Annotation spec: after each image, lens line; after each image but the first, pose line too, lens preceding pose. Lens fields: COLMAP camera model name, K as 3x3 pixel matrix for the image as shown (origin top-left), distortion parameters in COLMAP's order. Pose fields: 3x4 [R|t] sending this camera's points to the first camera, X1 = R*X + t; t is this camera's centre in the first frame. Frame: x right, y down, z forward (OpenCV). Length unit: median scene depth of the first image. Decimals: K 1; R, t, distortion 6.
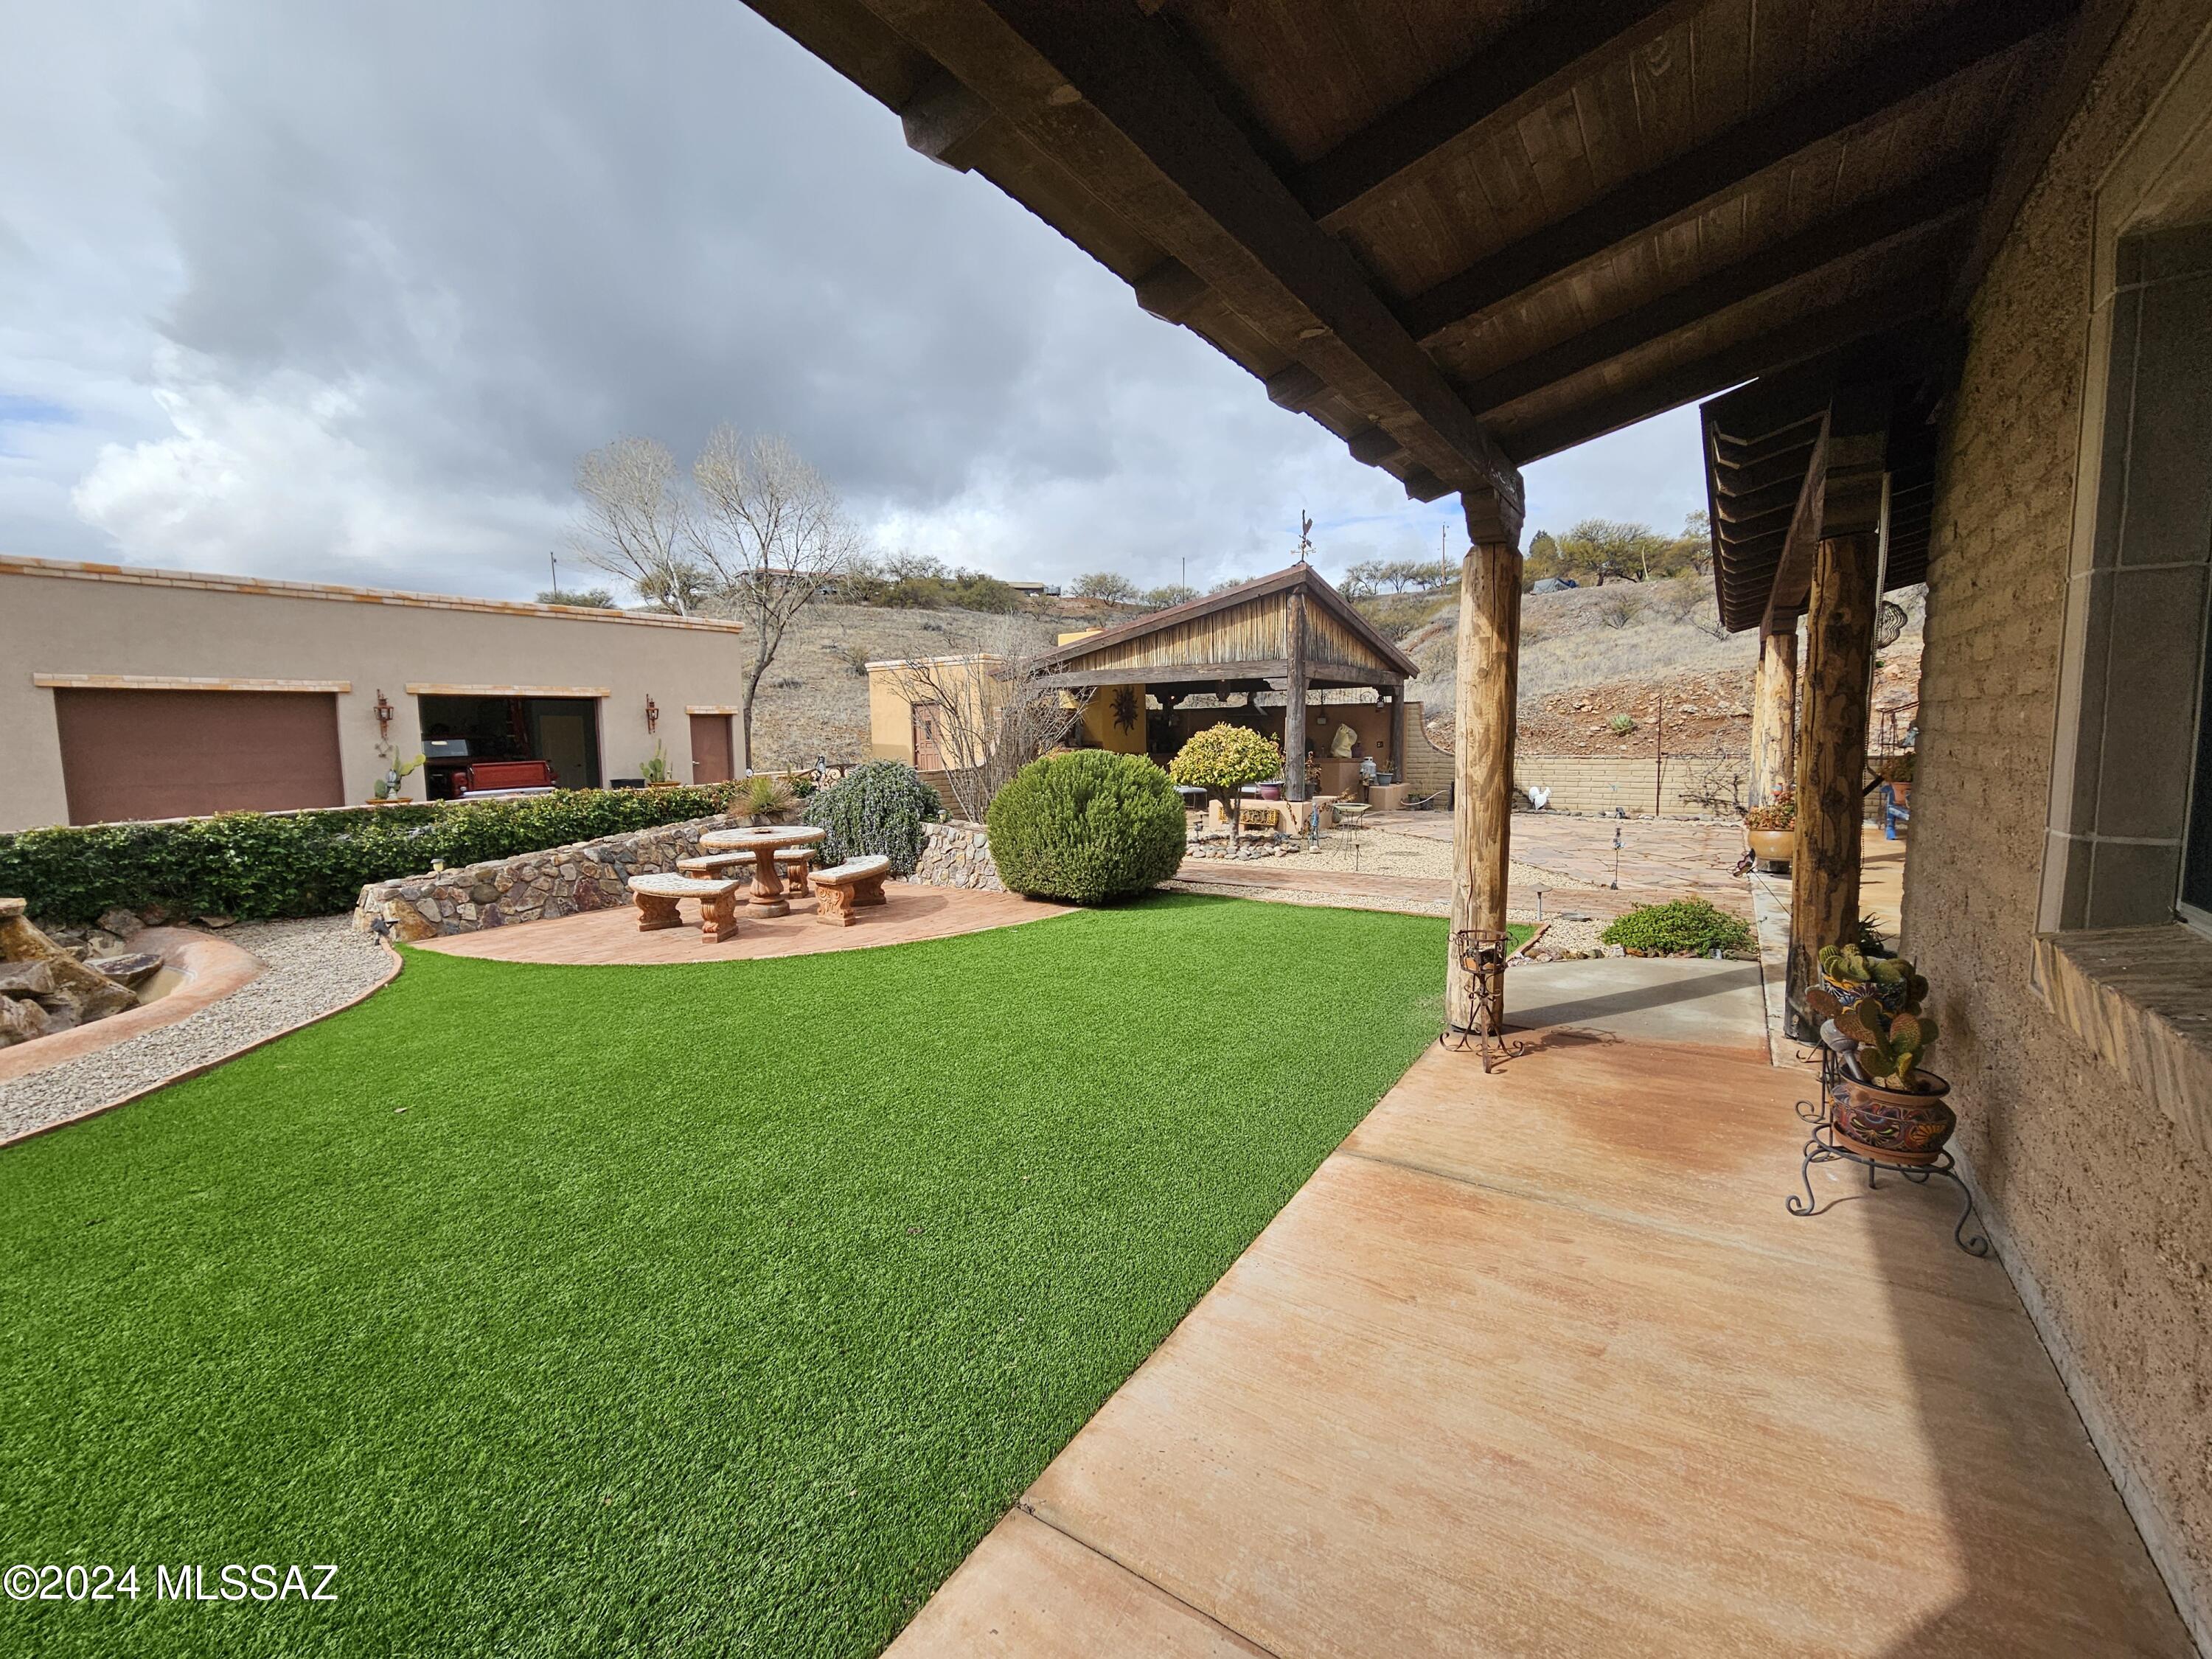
lens RADIAL K [[908.8, 0, 1099.7], [0, 908.8, 803.2], [0, 0, 1]] dist [-0.004153, 0.002827]
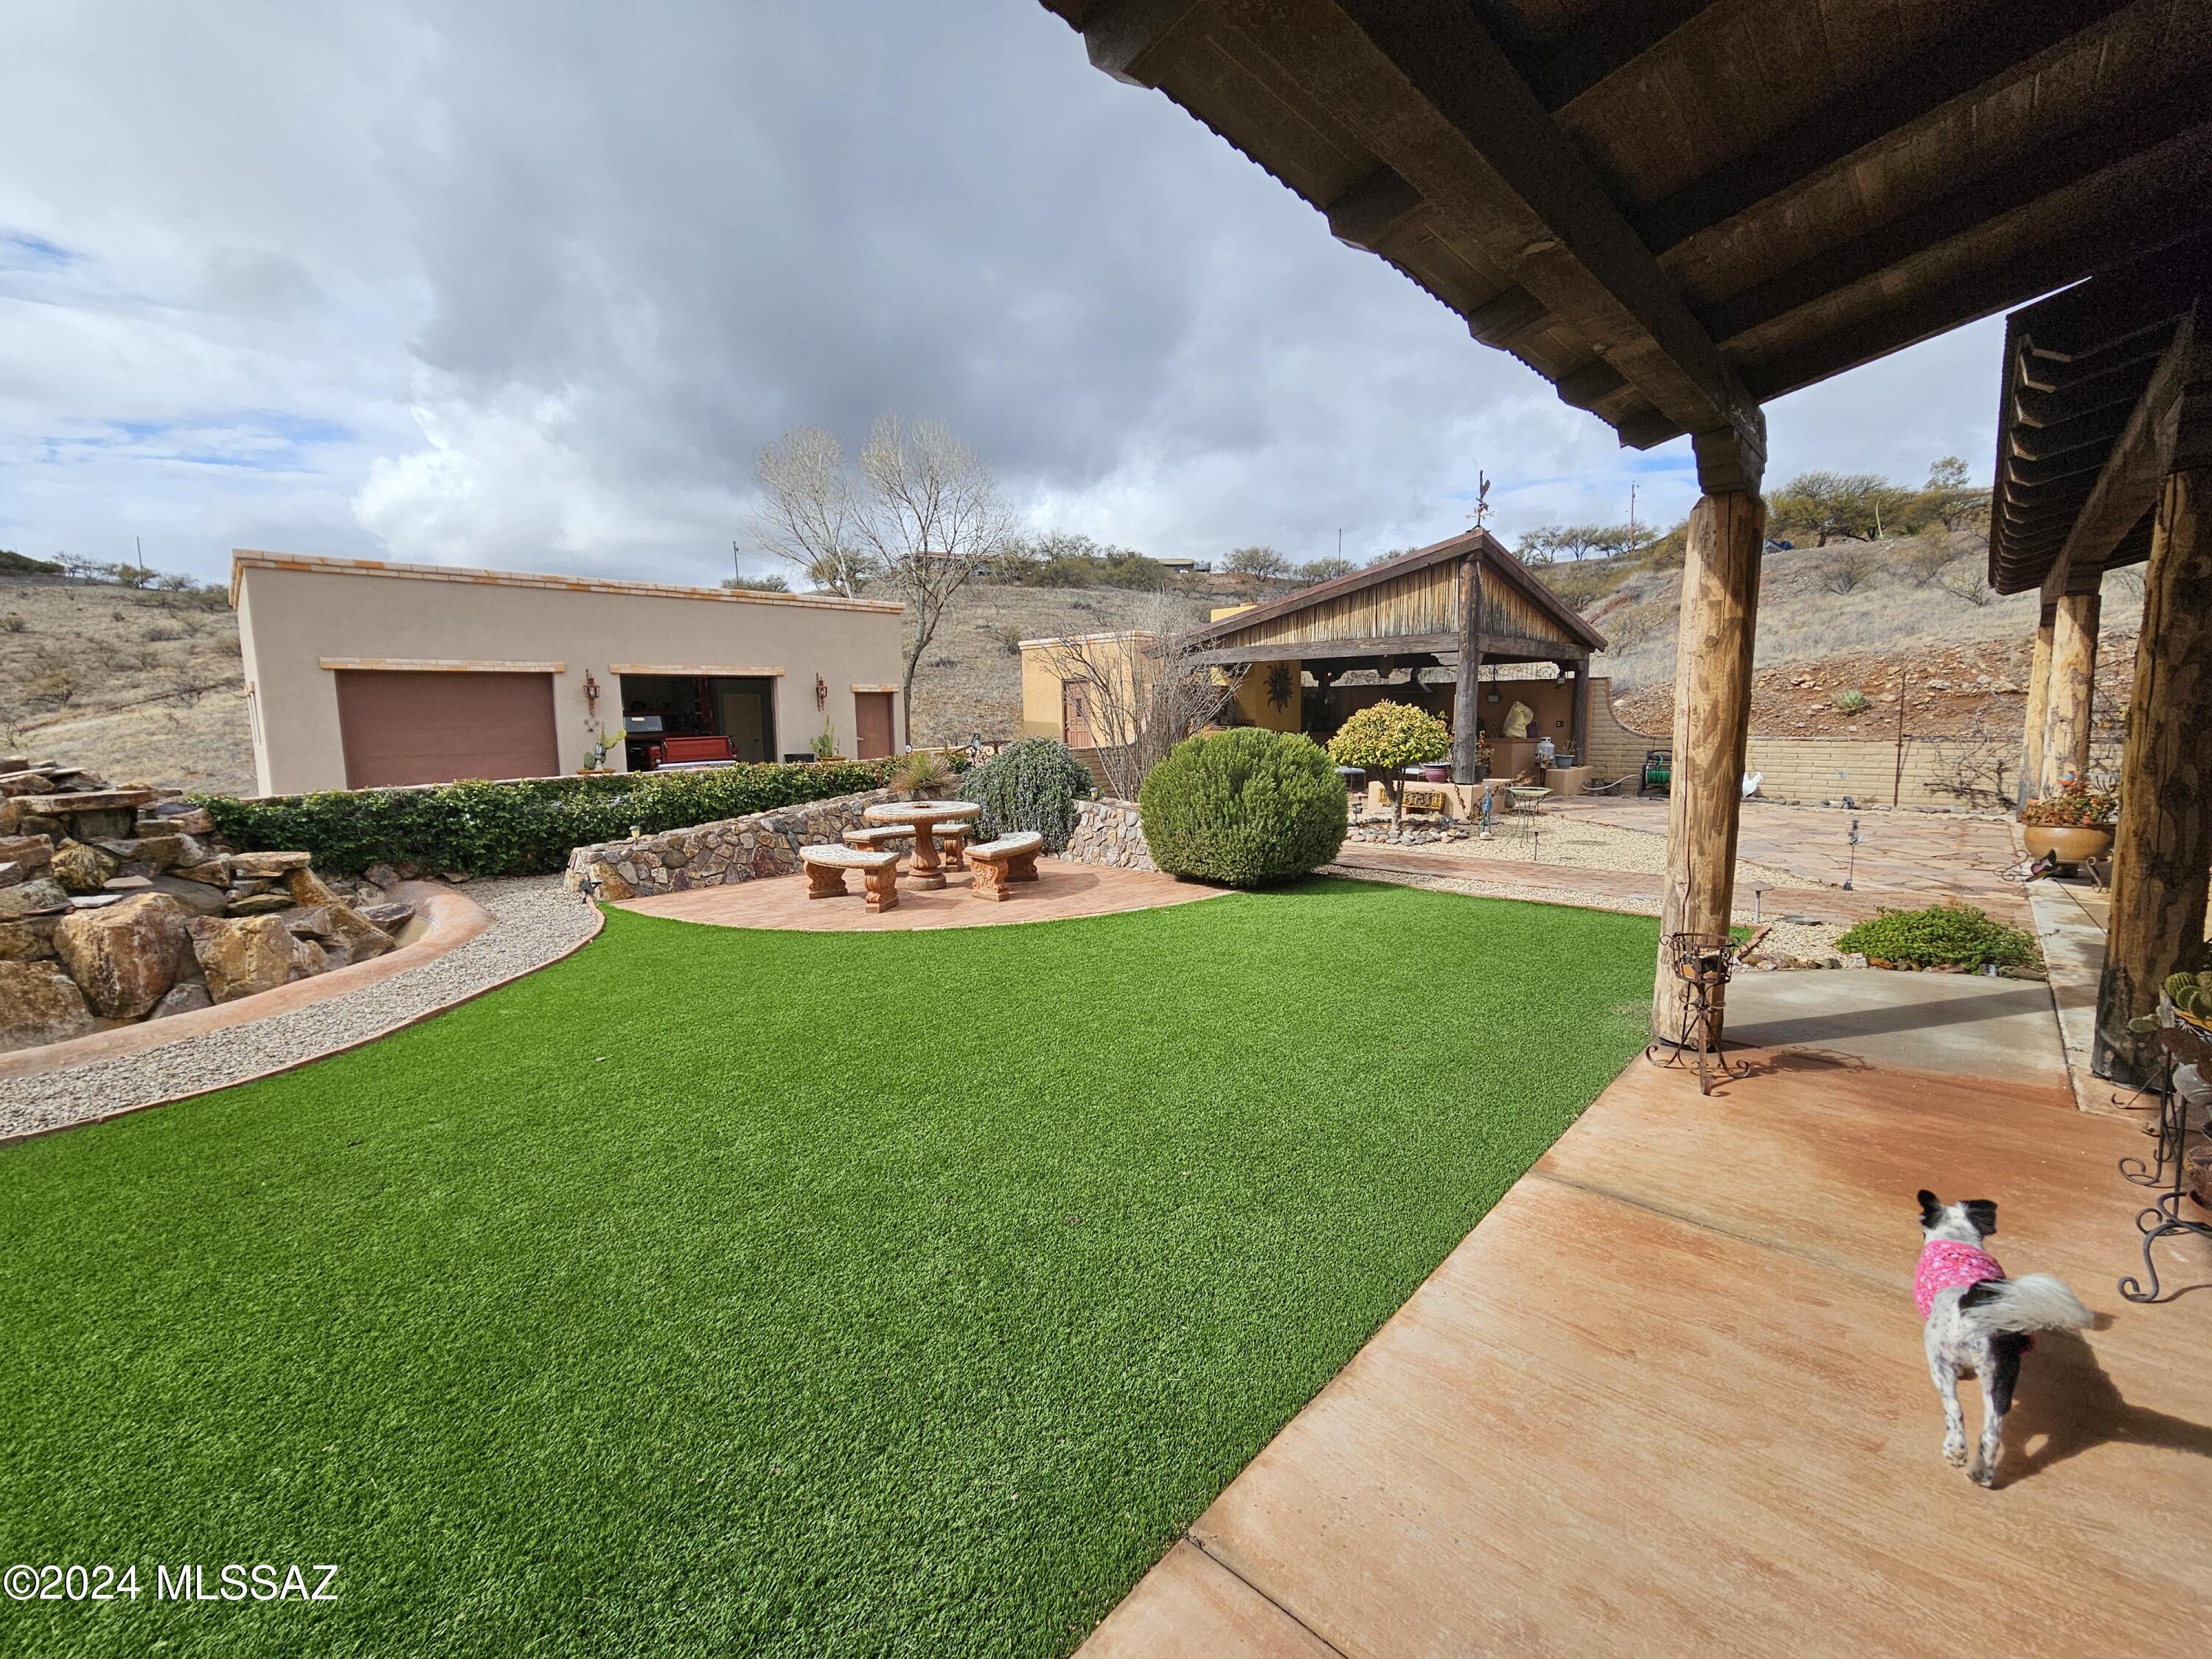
lens RADIAL K [[908.8, 0, 1099.7], [0, 908.8, 803.2], [0, 0, 1]] dist [-0.004153, 0.002827]
pose [[0.987176, 0.018086, -0.158607, -0.013378], [-0.014316, 0.999588, 0.024882, -0.000514], [0.158992, -0.022293, 0.987028, 0.024899]]
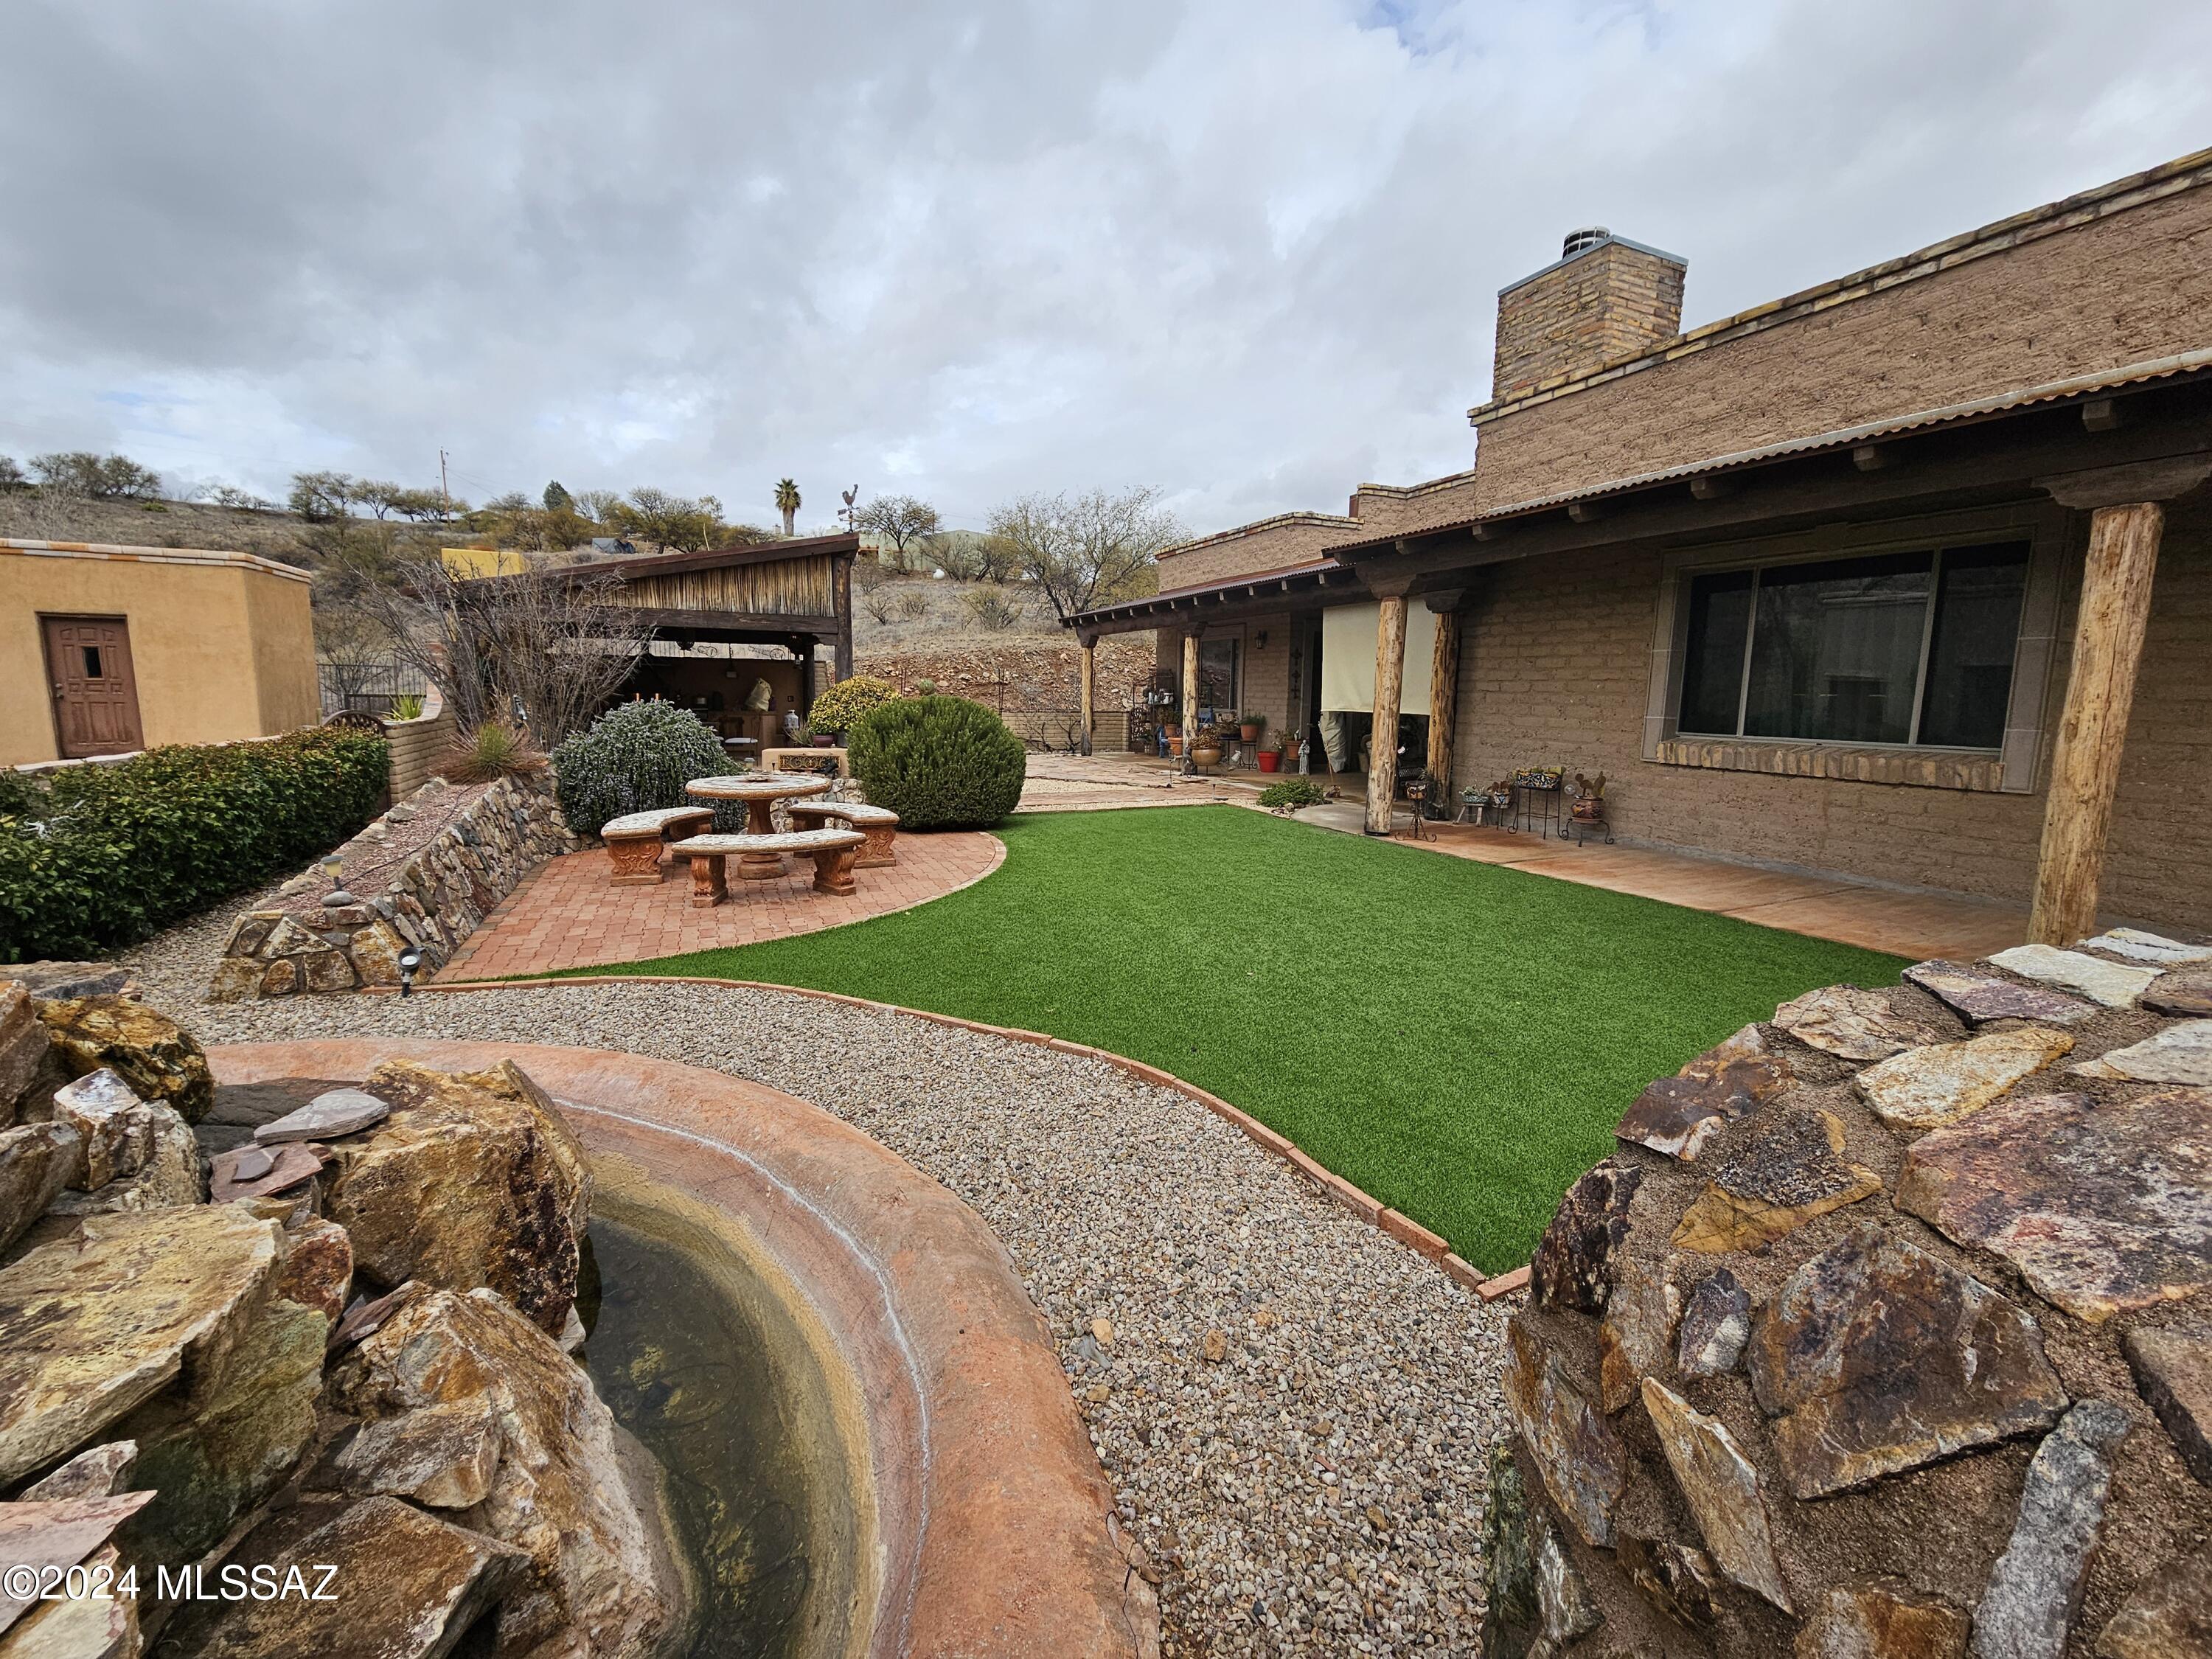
lens RADIAL K [[908.8, 0, 1099.7], [0, 908.8, 803.2], [0, 0, 1]] dist [-0.004153, 0.002827]
pose [[0.528777, -0.077388, 0.845225, -1.035403], [0.043907, 0.996995, 0.063815, 0.017493], [-0.847624, 0.003367, 0.530586, 0.262650]]
